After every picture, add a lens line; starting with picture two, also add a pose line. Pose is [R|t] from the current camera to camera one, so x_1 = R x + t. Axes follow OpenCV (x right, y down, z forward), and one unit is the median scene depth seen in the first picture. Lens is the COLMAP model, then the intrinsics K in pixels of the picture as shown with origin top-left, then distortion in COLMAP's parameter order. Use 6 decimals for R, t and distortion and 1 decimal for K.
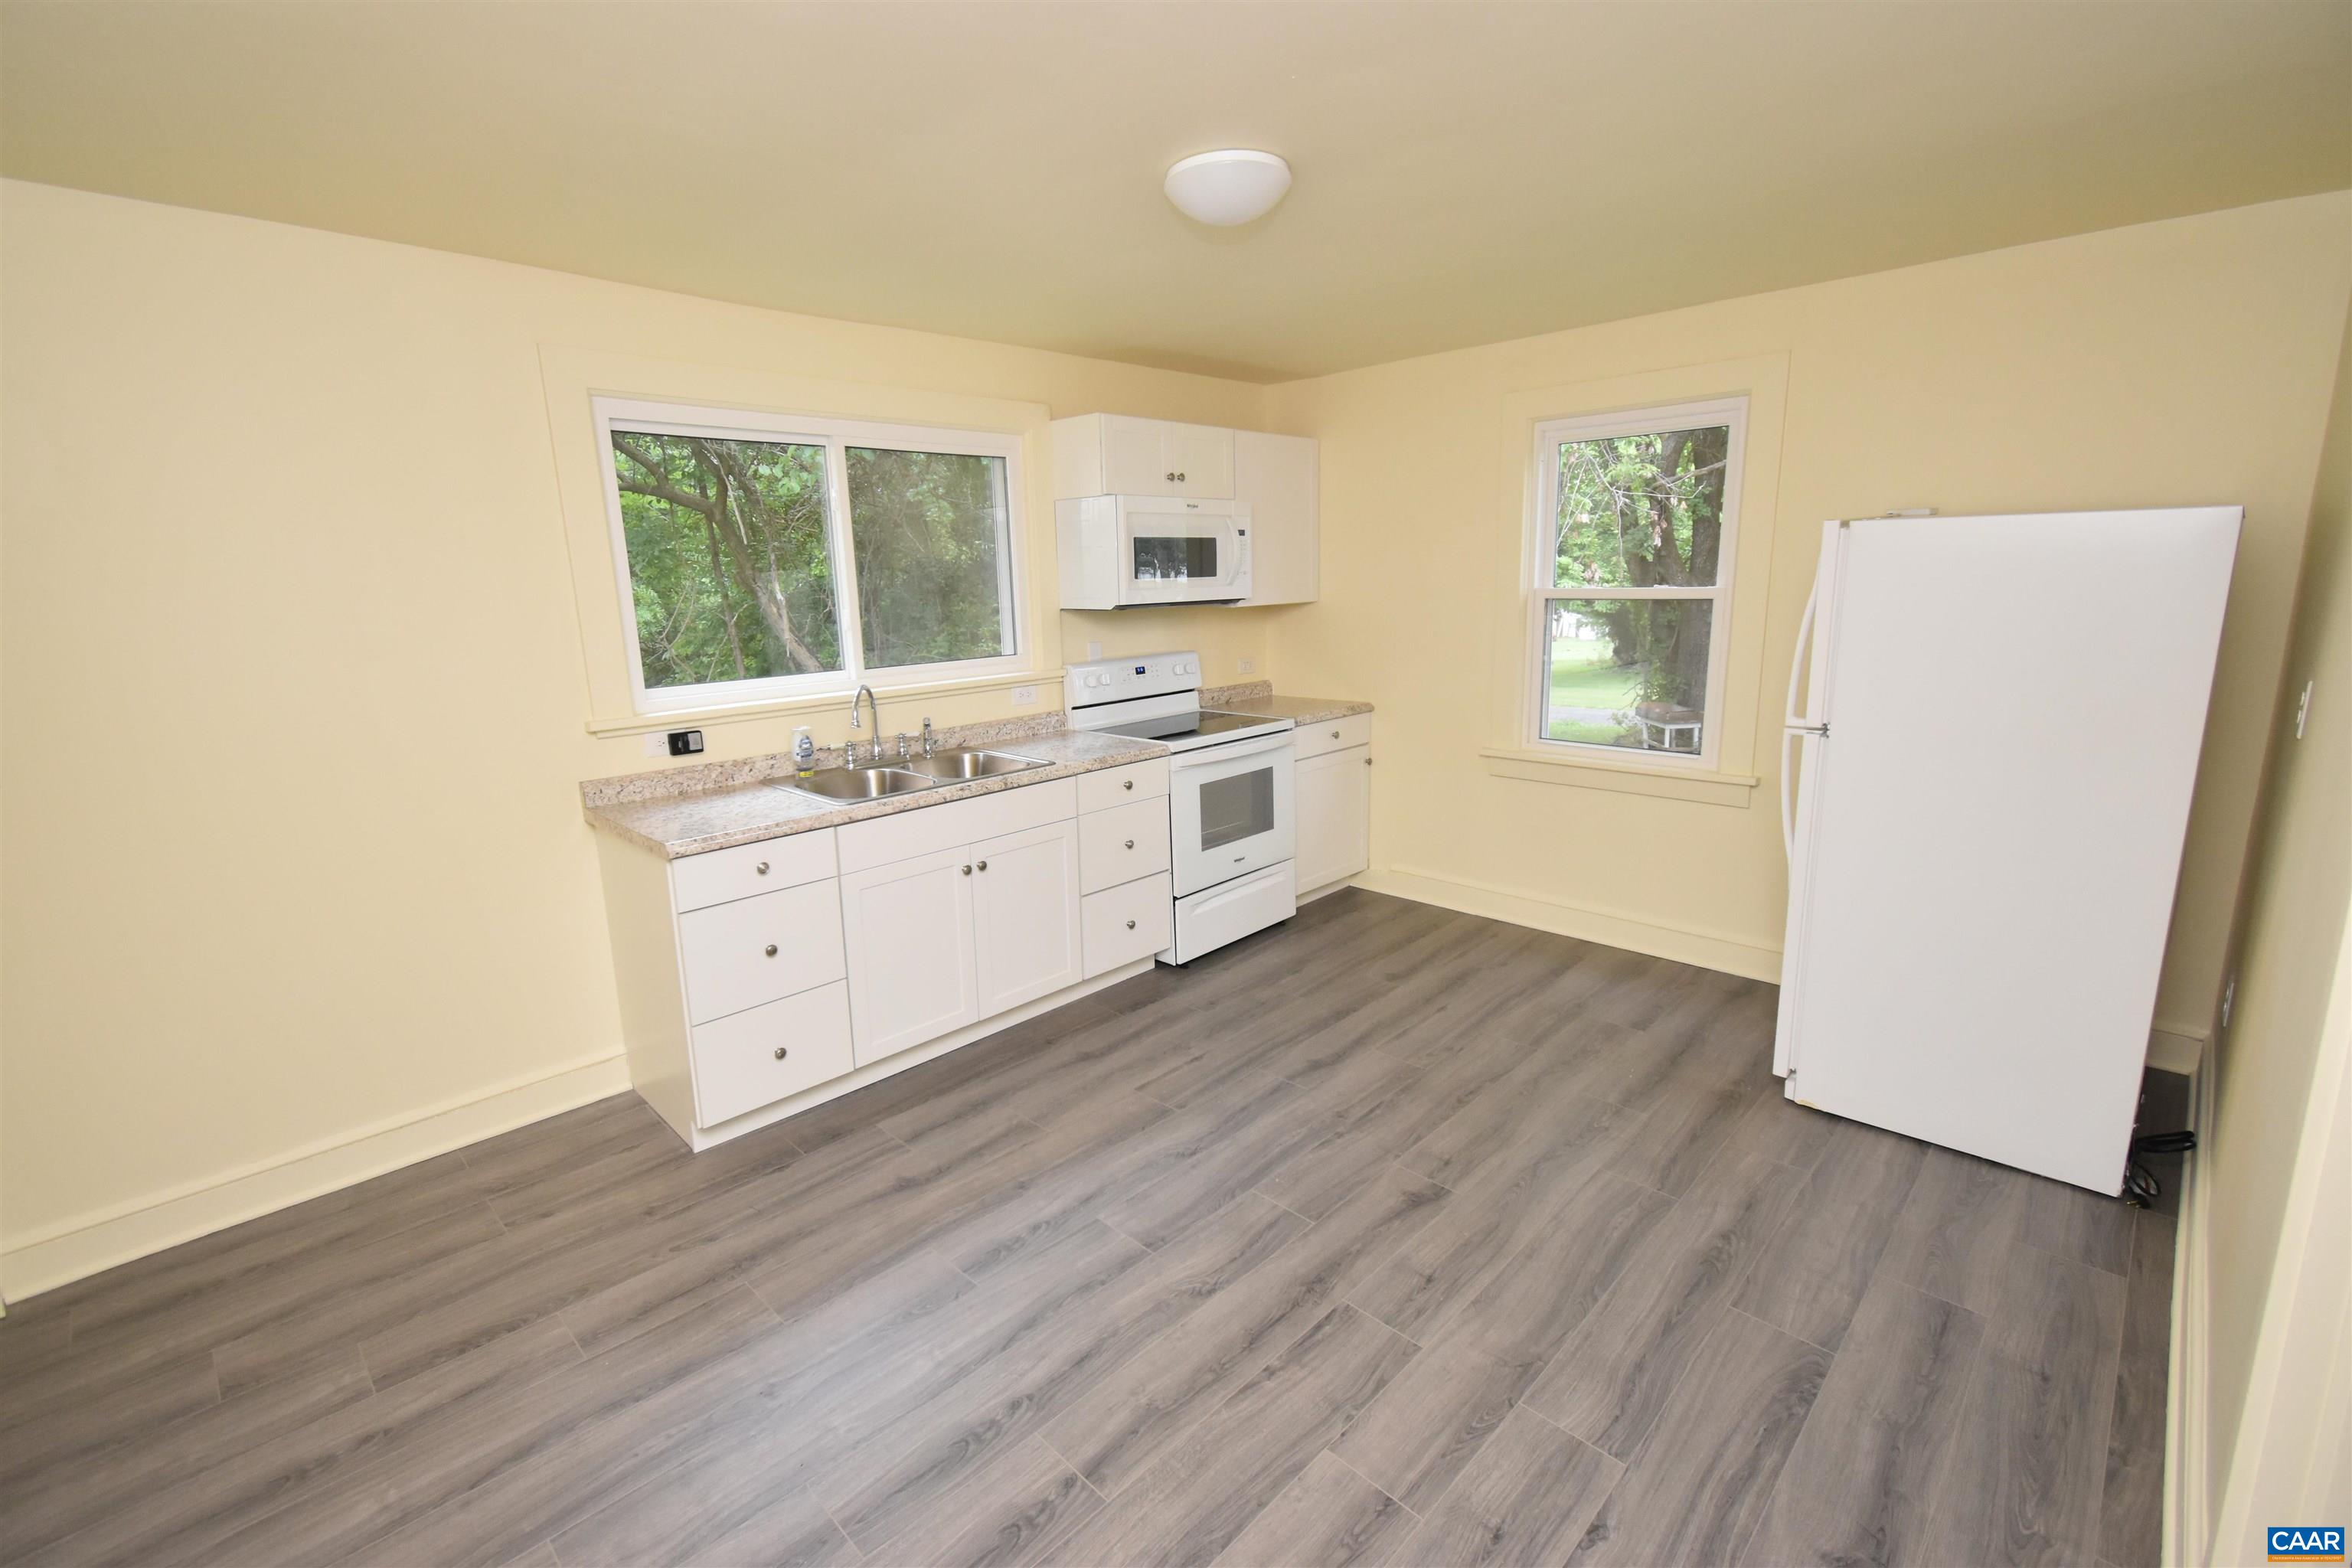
lens RADIAL K [[1027.9, 0, 1179.4], [0, 1027.9, 776.0], [0, 0, 1]] dist [0.005024, -0.001115]
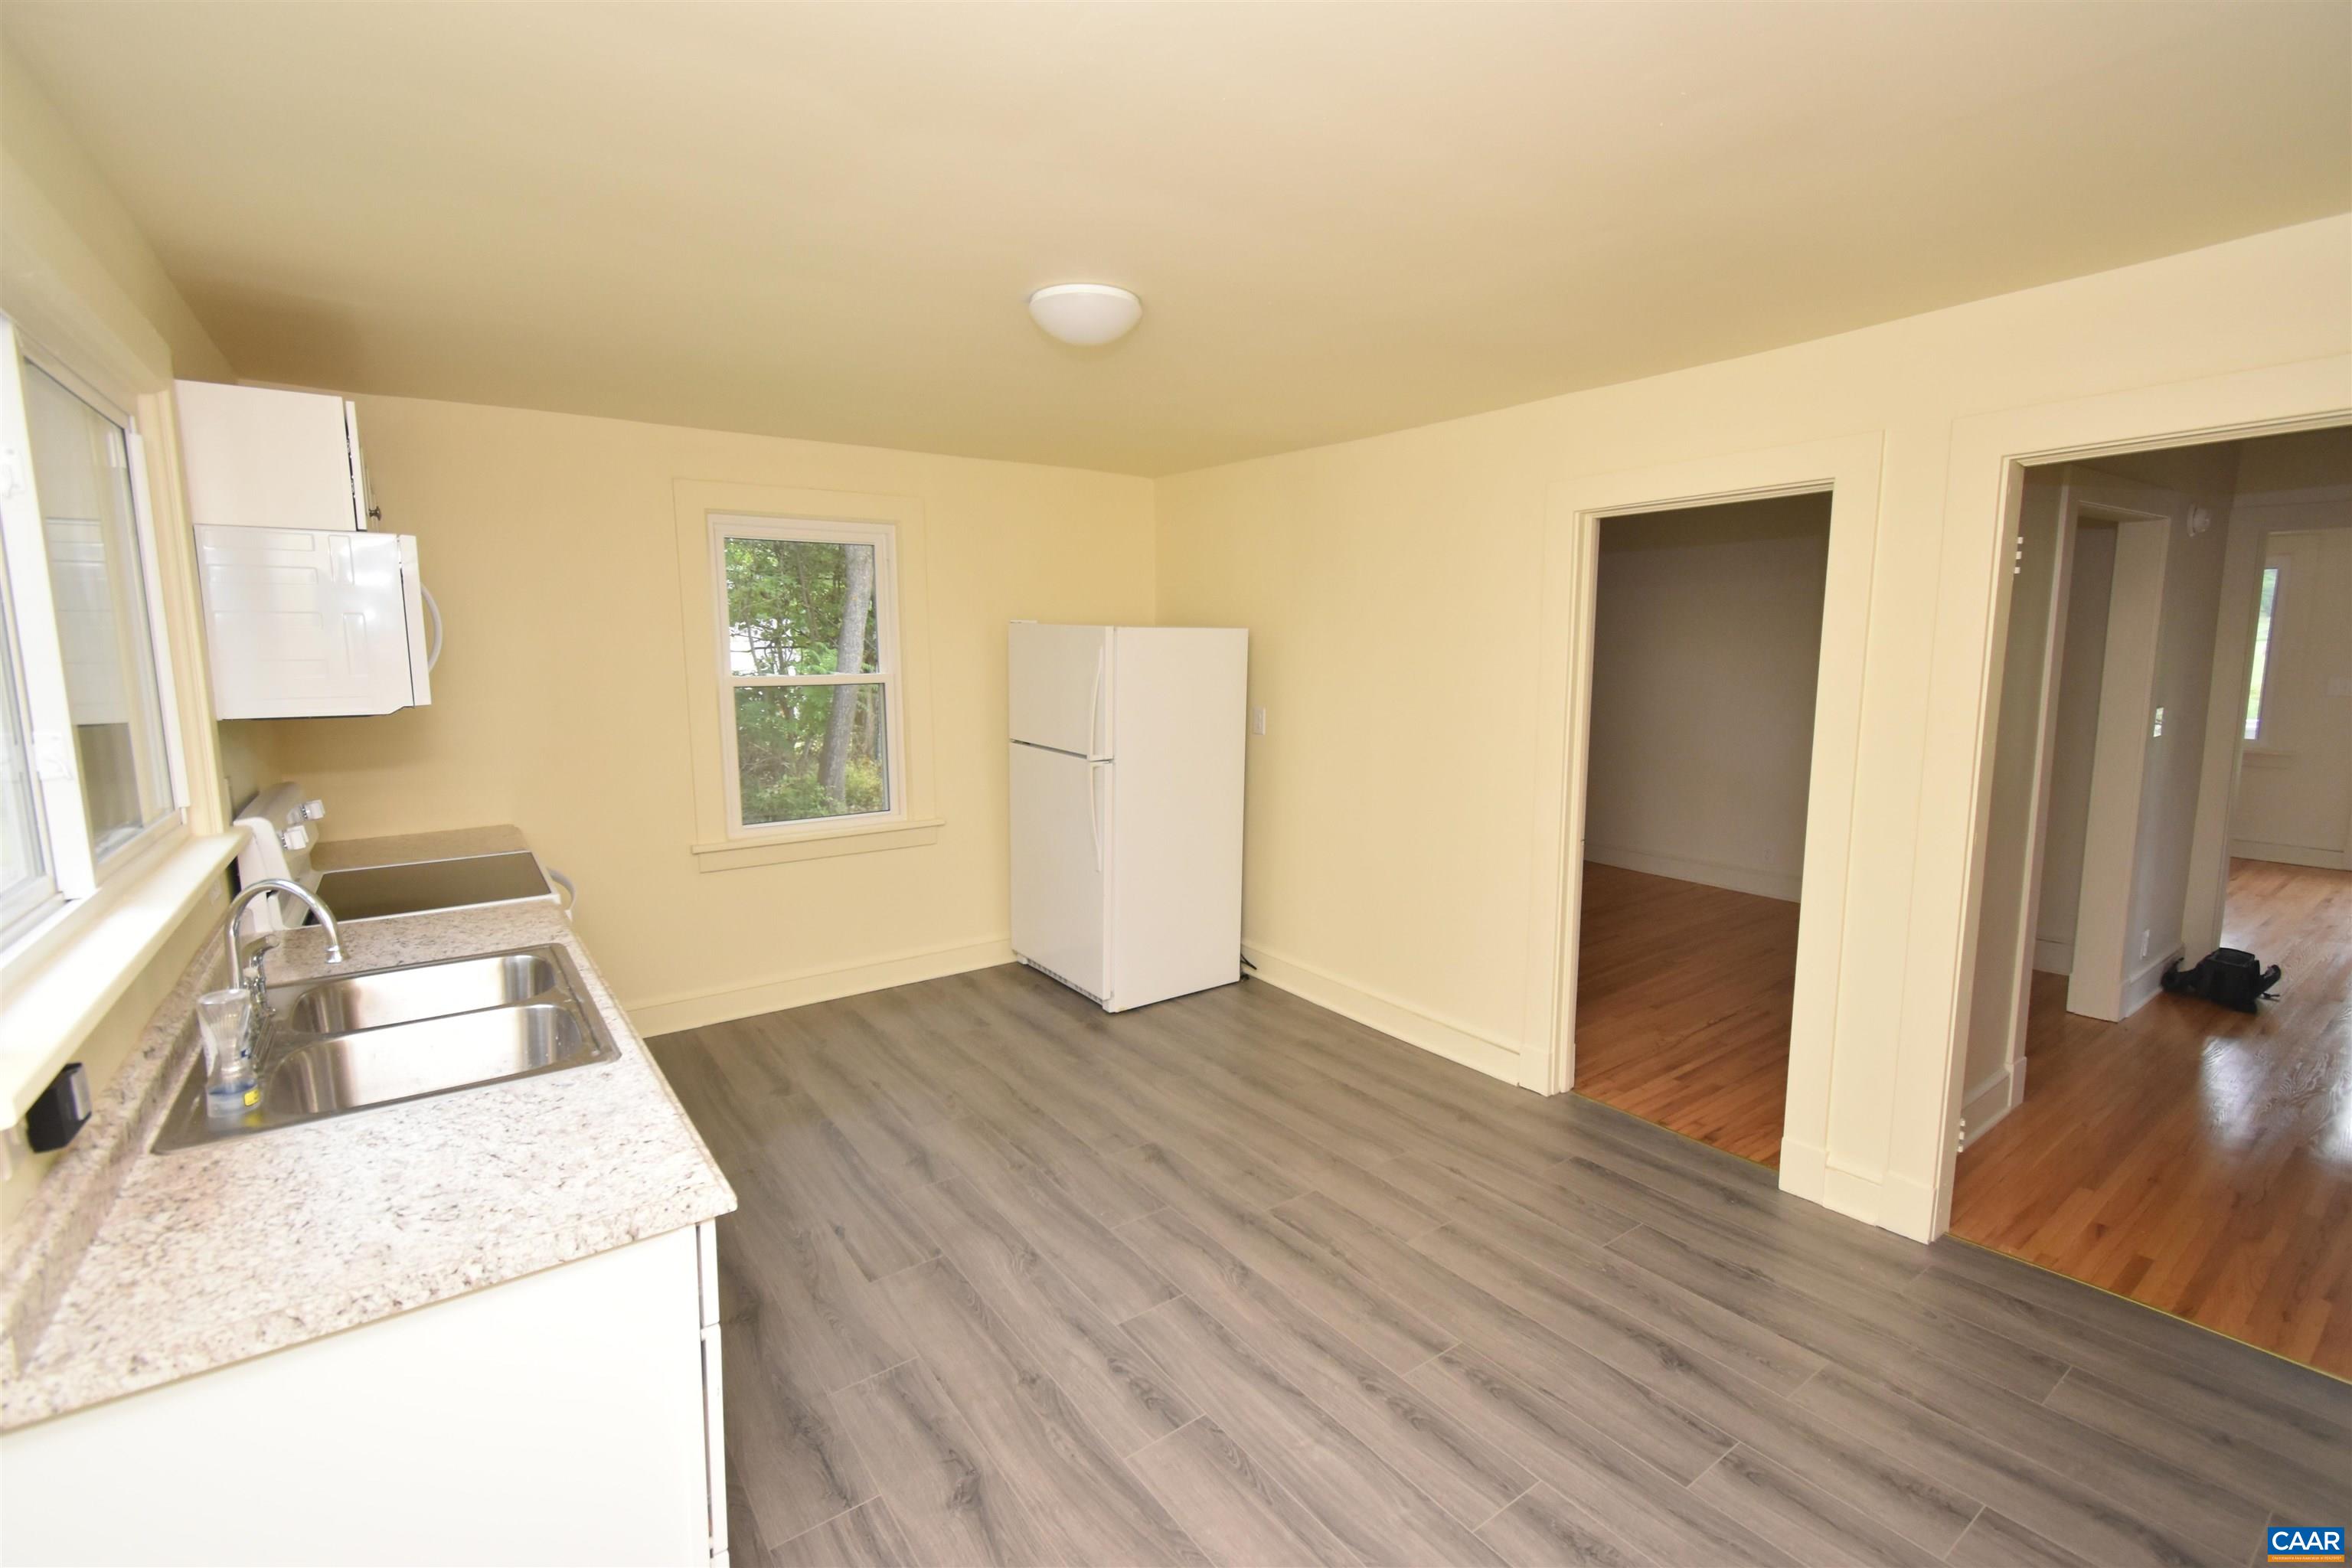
lens RADIAL K [[1027.9, 0, 1168.1], [0, 1027.9, 777.6], [0, 0, 1]] dist [0.005024, -0.001115]
pose [[0.175763, -0.103091, 0.979020, -0.947506], [0.196712, 0.978123, 0.067681, -0.116064], [-0.964578, 0.180689, 0.192197, 0.686098]]
